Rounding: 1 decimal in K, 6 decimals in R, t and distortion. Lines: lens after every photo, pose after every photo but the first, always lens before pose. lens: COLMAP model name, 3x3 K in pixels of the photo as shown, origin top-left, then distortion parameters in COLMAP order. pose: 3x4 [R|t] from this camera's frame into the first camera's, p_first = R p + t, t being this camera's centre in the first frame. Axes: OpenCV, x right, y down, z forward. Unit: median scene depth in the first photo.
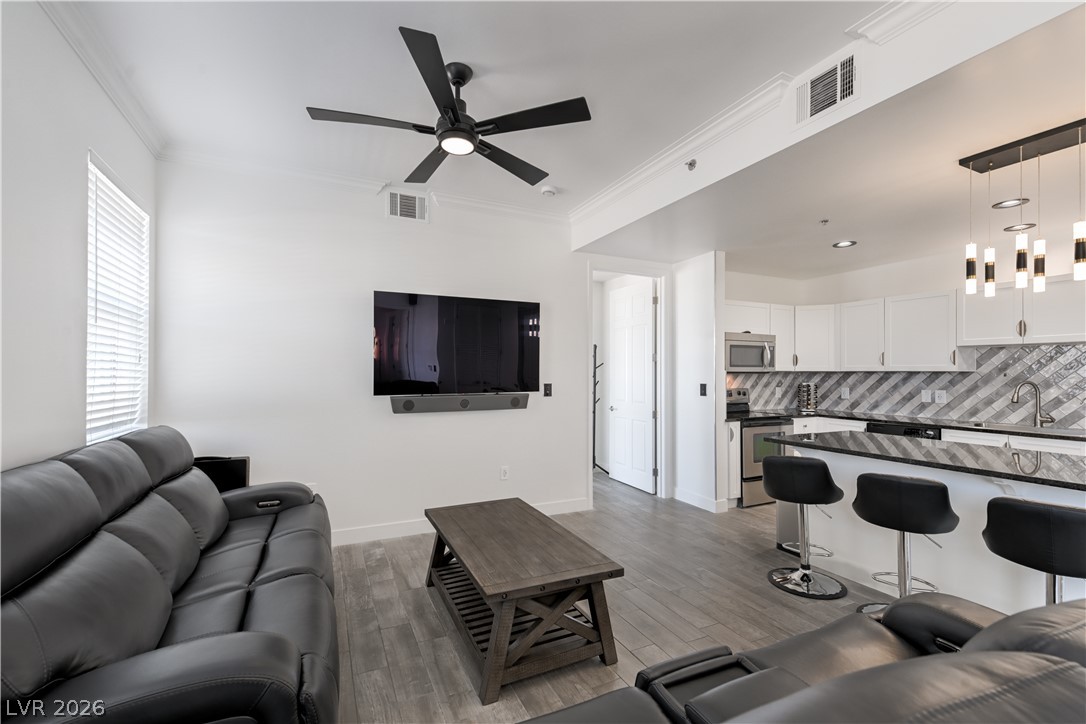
lens RADIAL K [[465.5, 0, 531.8], [0, 465.5, 369.5], [0, 0, 1]] dist [0.008789, -0.003514]
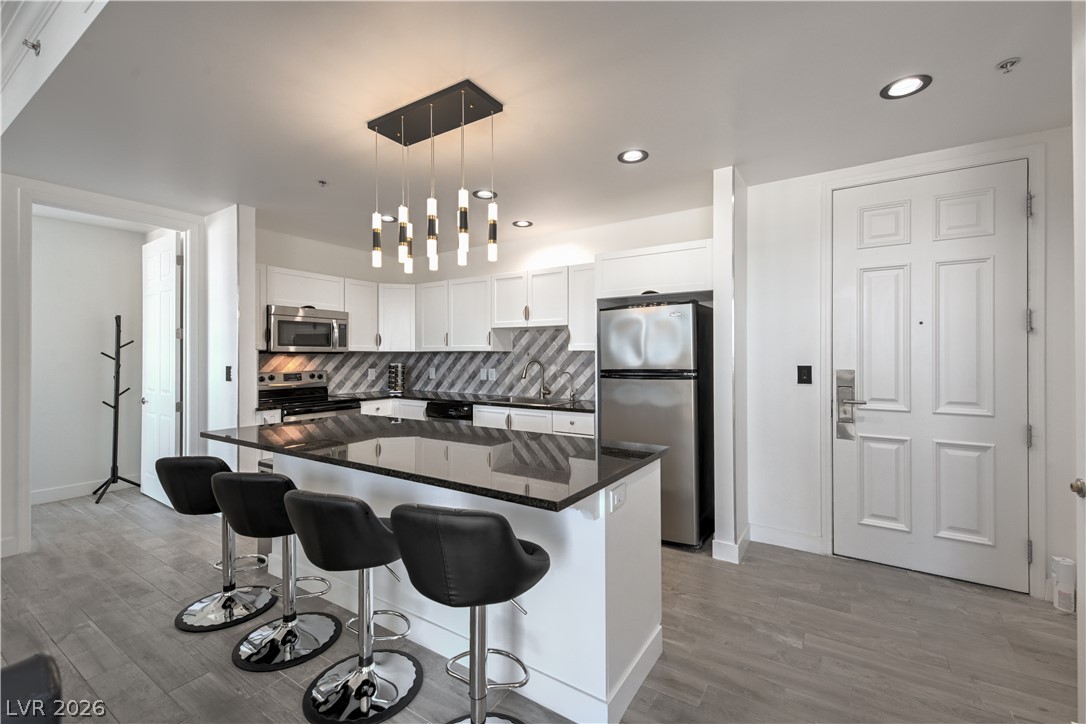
lens RADIAL K [[465.5, 0, 550.8], [0, 465.5, 355.3], [0, 0, 1]] dist [0.008789, -0.003514]
pose [[0.846009, -0.002275, 0.533163, 0.382333], [-0.000396, 0.999988, 0.004895, 0.007030], [-0.533168, -0.004352, 0.845998, 0.007056]]
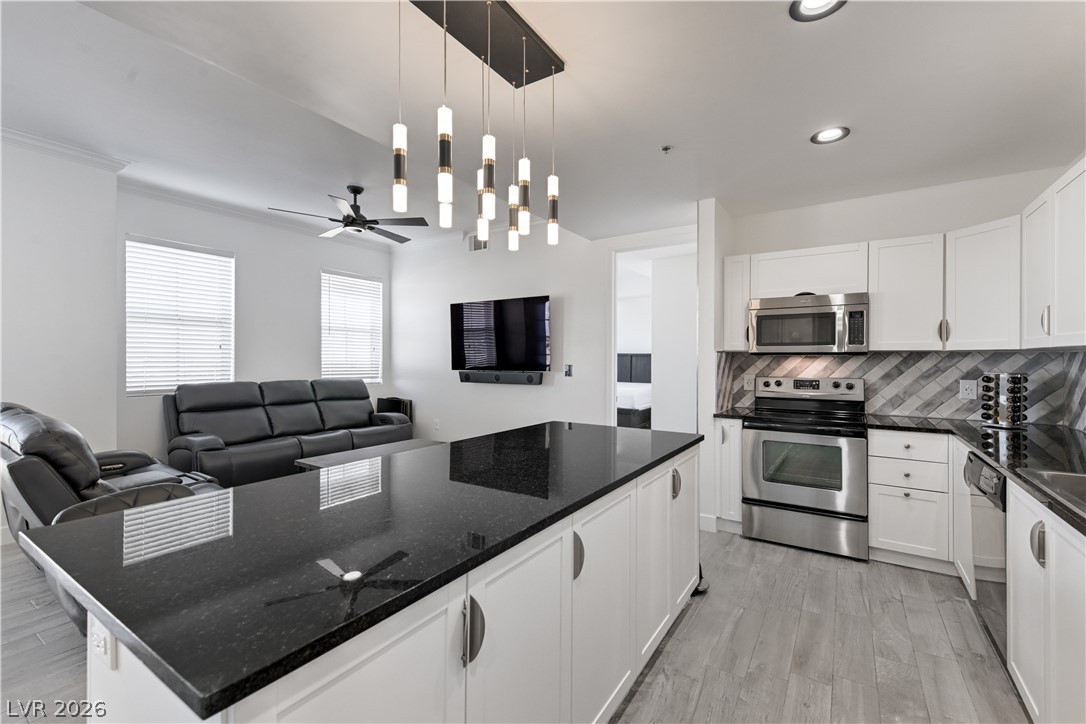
lens RADIAL K [[465.5, 0, 540.5], [0, 465.5, 358.2], [0, 0, 1]] dist [0.008789, -0.003514]
pose [[0.512323, -0.001572, -0.858791, 0.857784], [0.004305, 0.999990, 0.000738, 0.011210], [0.858782, -0.004075, 0.512325, 0.326082]]
